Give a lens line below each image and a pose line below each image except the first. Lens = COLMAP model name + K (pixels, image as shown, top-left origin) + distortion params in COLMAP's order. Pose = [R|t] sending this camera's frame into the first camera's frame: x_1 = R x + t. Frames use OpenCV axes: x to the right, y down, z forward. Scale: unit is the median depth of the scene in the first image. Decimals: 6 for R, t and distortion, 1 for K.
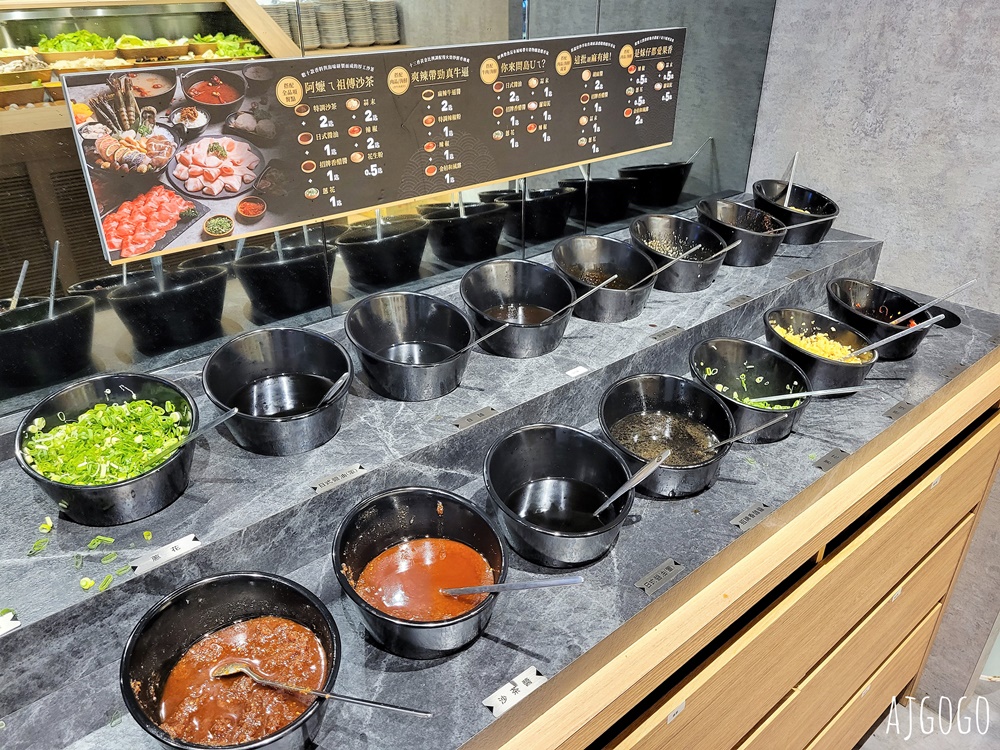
lens RADIAL K [[760.7, 0, 500.0], [0, 760.7, 375.0], [0, 0, 1]] dist [0.062742, -0.065088]
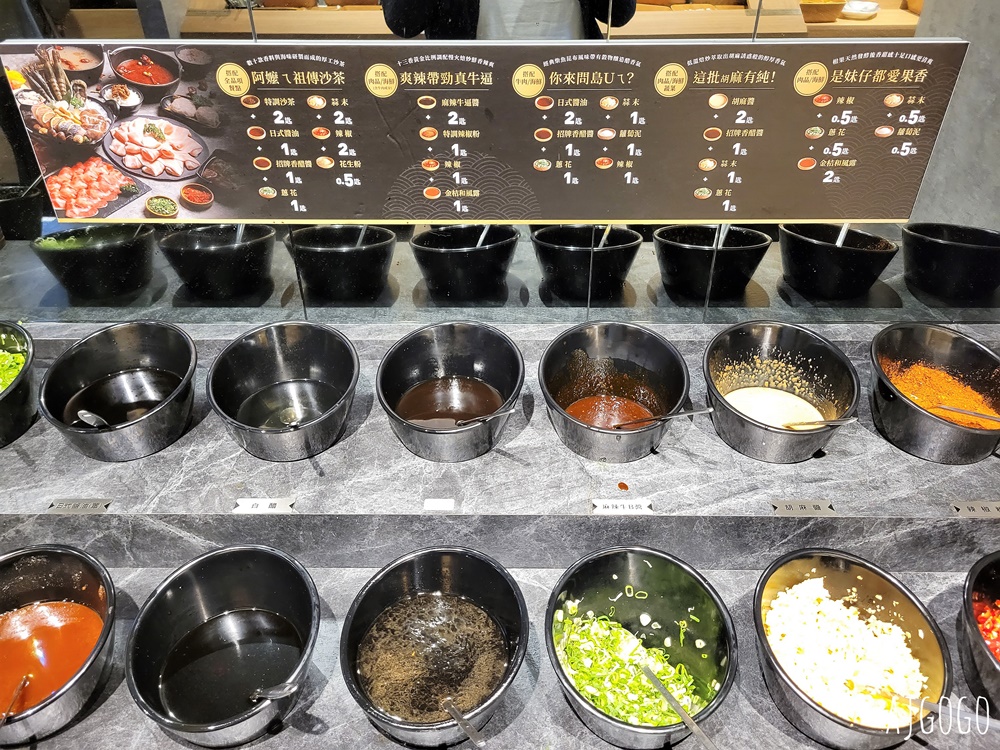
lens RADIAL K [[760.7, 0, 500.0], [0, 760.7, 375.0], [0, 0, 1]] dist [0.062742, -0.065088]
pose [[0.750406, 0.375553, -0.543921, 0.532762], [-0.310175, 0.926751, 0.211954, -0.316586], [0.583679, 0.009659, 0.811927, 0.434809]]
